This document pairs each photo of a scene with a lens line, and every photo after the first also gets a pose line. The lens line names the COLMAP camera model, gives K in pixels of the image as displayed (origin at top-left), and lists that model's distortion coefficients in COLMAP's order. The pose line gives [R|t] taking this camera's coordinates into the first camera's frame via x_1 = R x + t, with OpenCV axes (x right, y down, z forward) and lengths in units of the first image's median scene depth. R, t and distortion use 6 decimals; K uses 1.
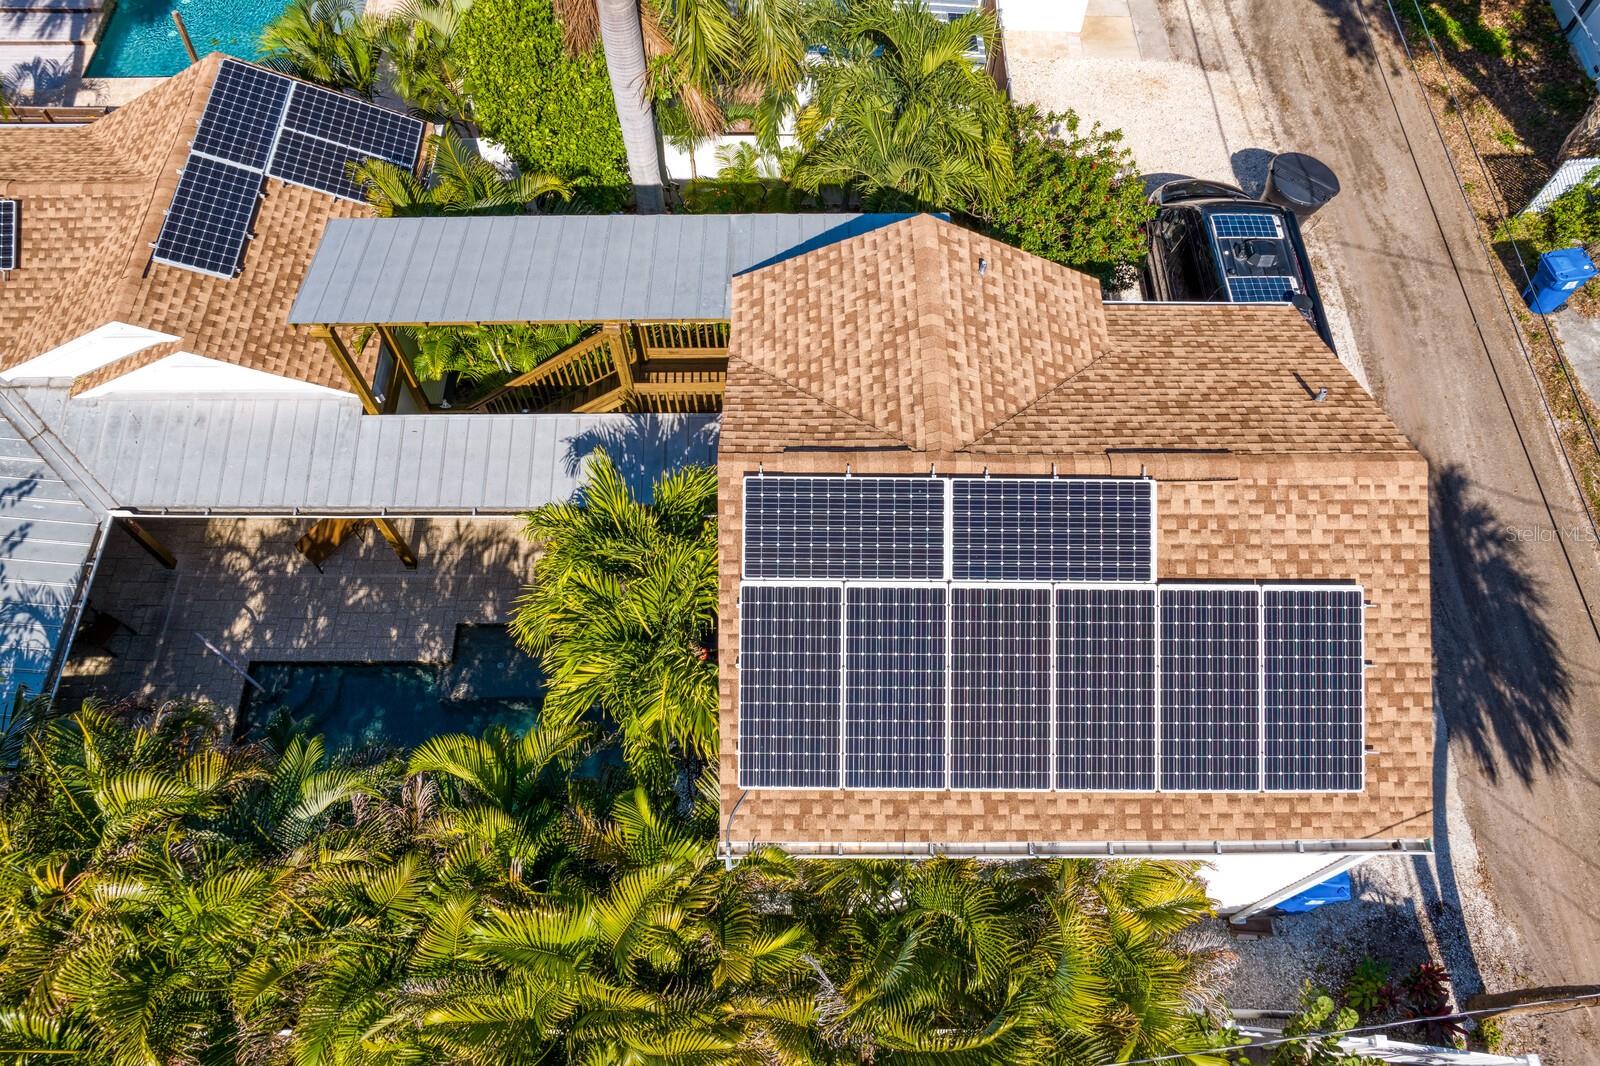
lens RADIAL K [[1115.9, 0, 800.0], [0, 1115.9, 533.0], [0, 0, 1]] dist [-0.048397, 0.001309]
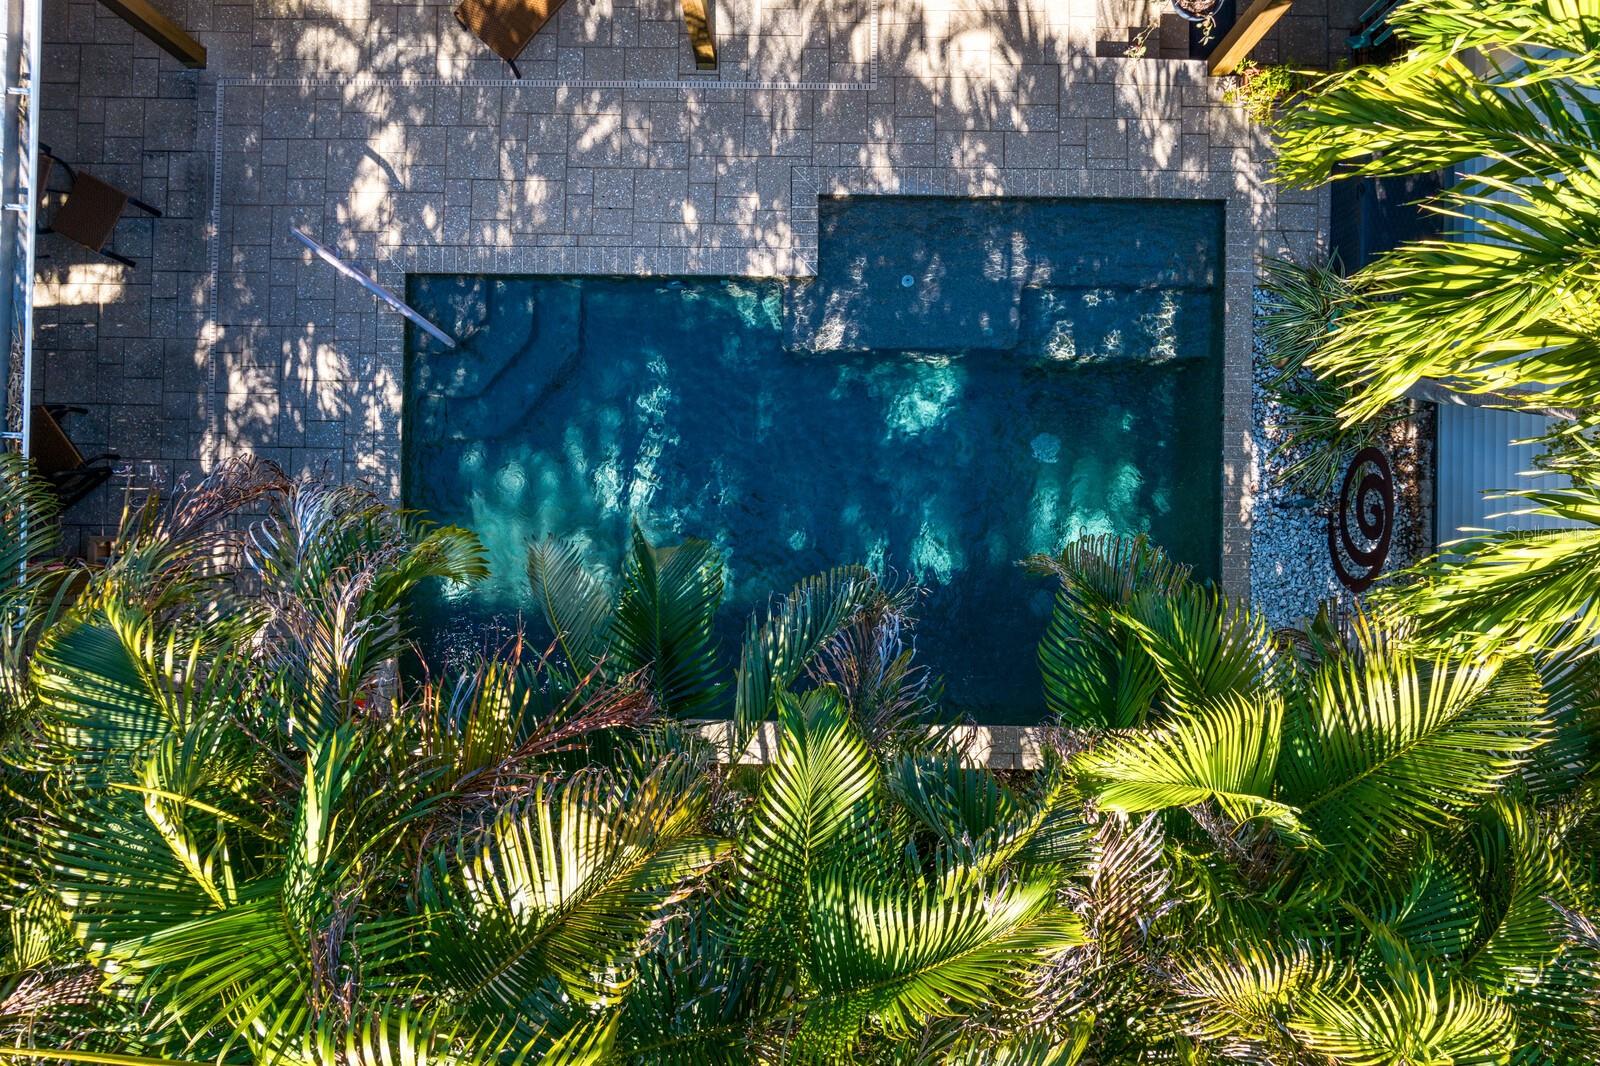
lens RADIAL K [[1115.9, 0, 800.0], [0, 1115.9, 533.0], [0, 0, 1]] dist [-0.048397, 0.001309]
pose [[0.999824, 0.016573, -0.008819, -0.307203], [-0.010390, 0.879731, 0.475358, -0.018635], [0.015636, -0.475183, 0.879748, 0.498712]]
